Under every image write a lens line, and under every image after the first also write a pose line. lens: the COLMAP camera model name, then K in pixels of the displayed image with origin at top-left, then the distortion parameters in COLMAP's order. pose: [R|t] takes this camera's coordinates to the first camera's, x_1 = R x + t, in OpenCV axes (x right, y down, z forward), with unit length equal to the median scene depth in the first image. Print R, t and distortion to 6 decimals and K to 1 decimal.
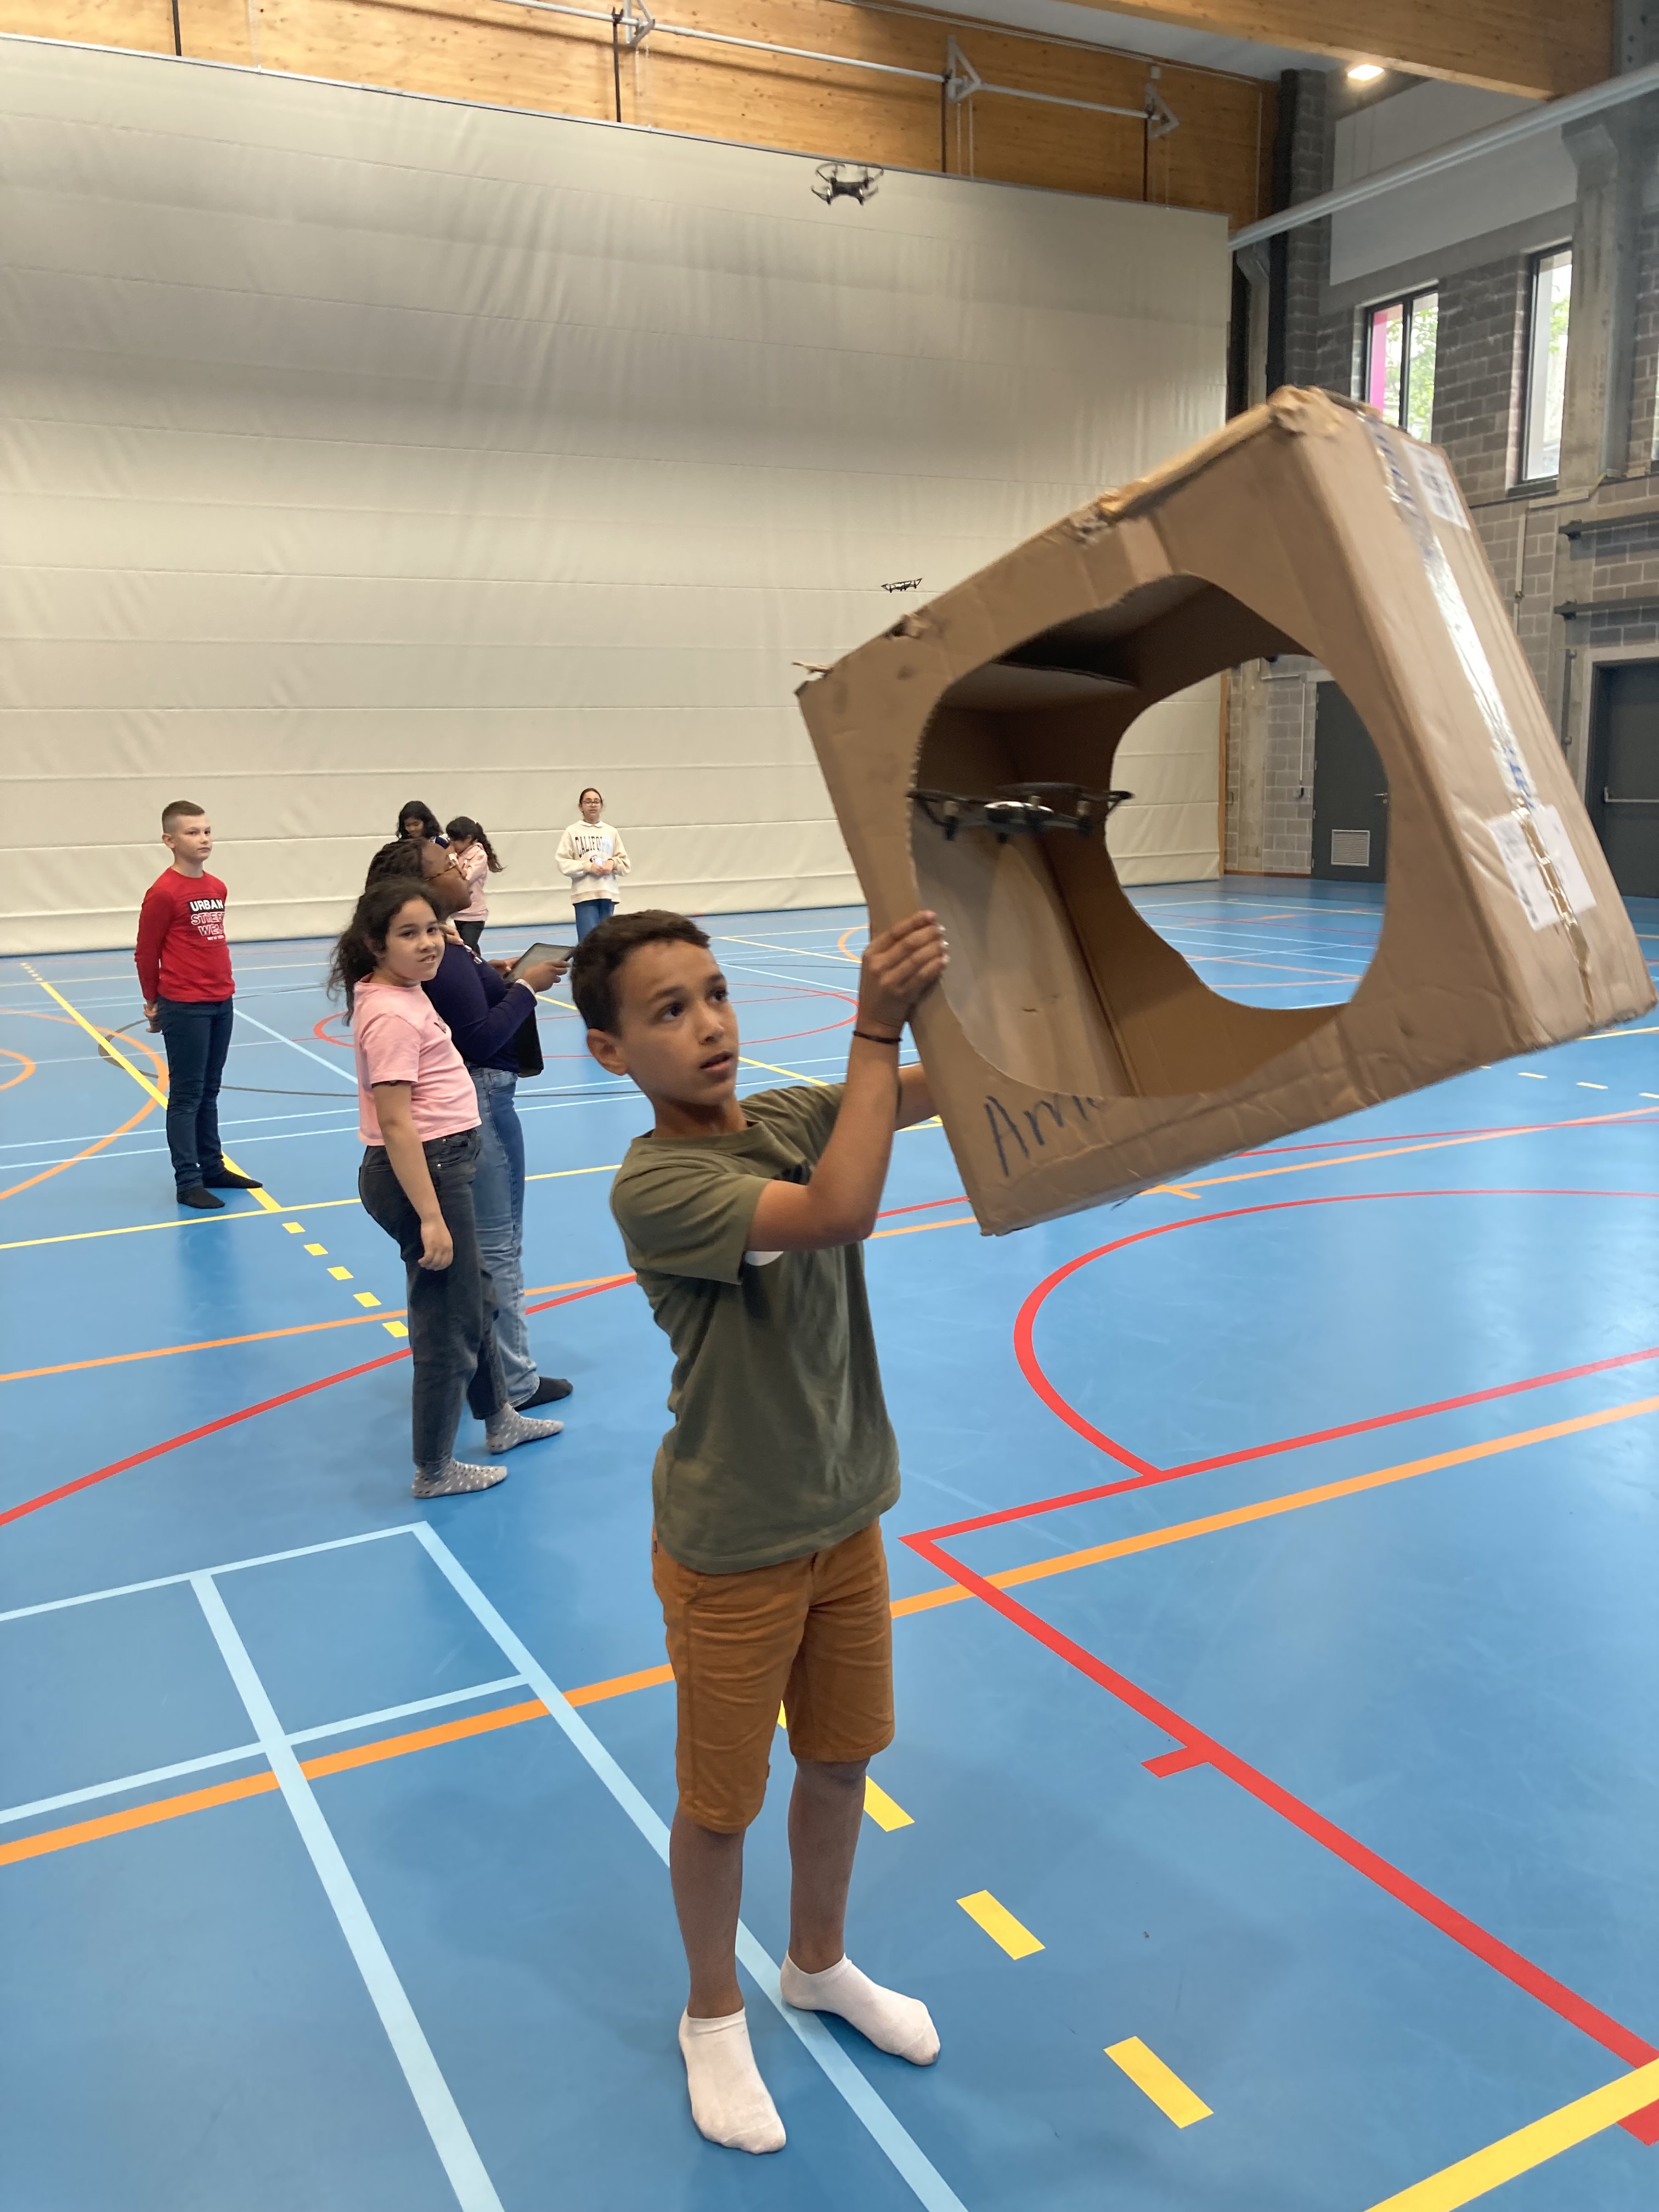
lens RADIAL K [[1849.1, 0, 829.5], [0, 1849.1, 1106.0], [0, 0, 1]] dist [0.031260, 0.001894]
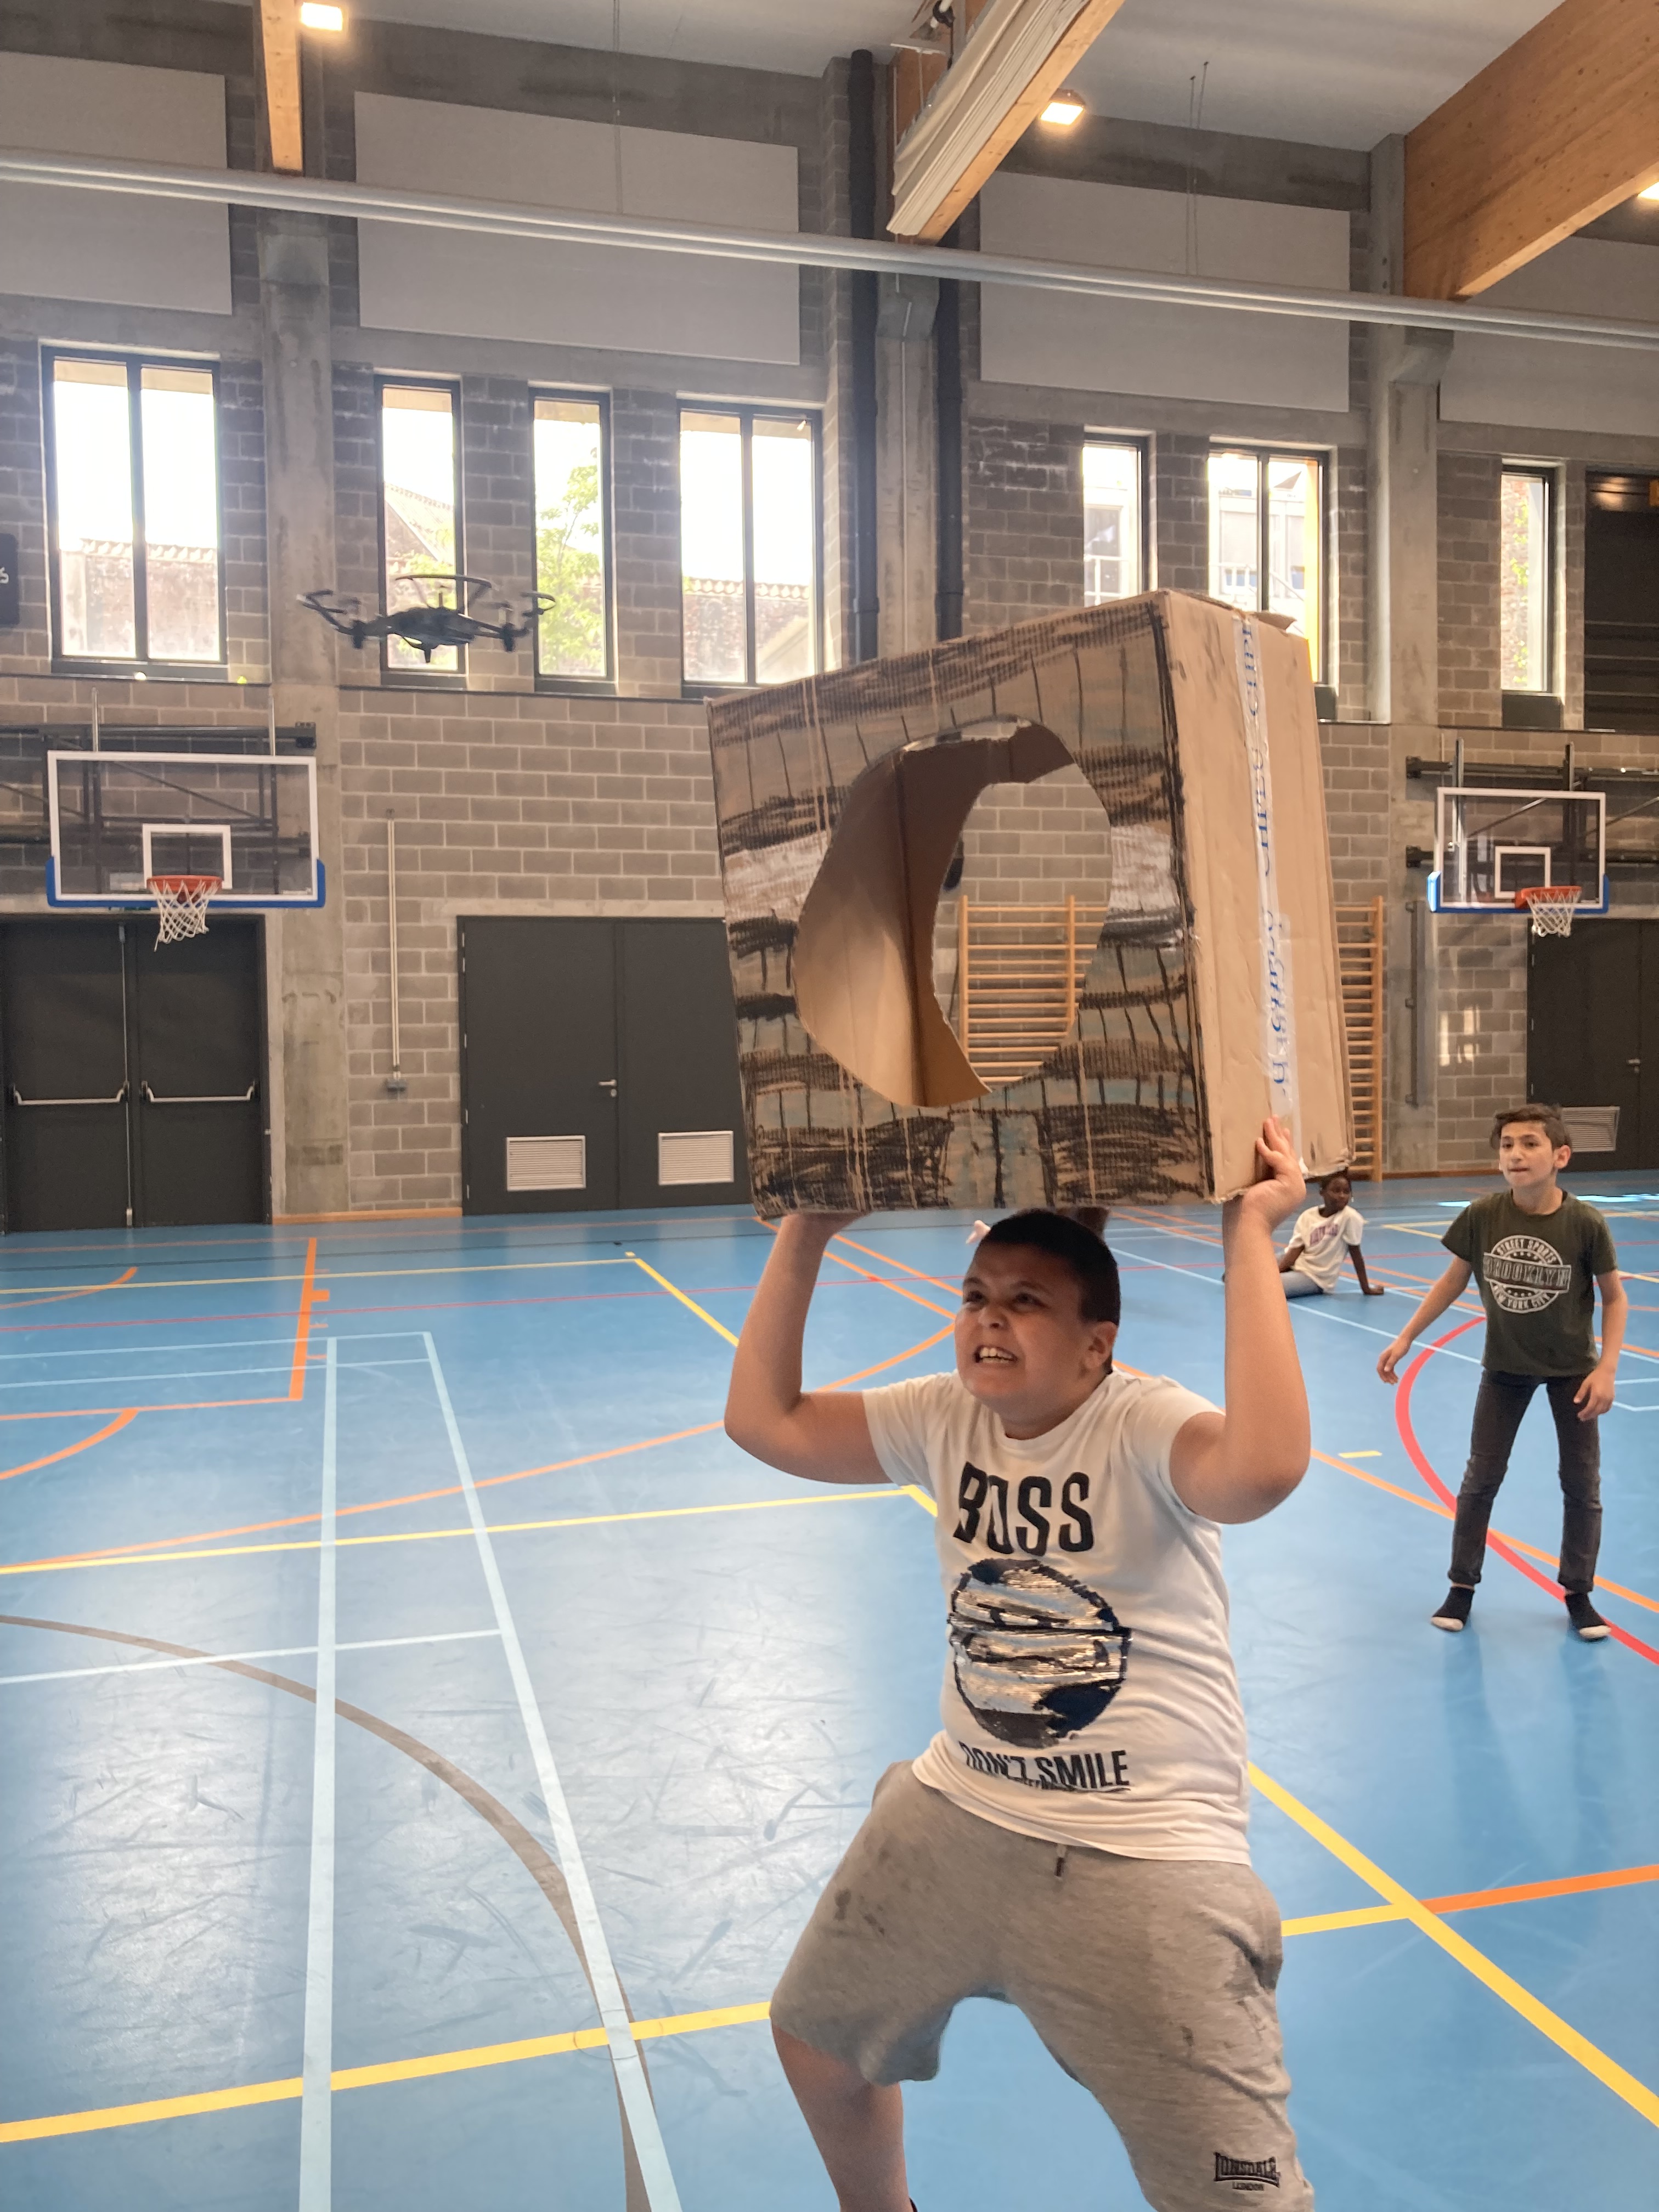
lens RADIAL K [[1849.1, 0, 829.5], [0, 1849.1, 1106.0], [0, 0, 1]] dist [0.031260, 0.001894]
pose [[0.218189, -0.031867, 0.975386, -0.345260], [0.186904, 0.982330, -0.009716, -0.132480], [-0.957842, 0.184423, 0.220290, 0.745341]]
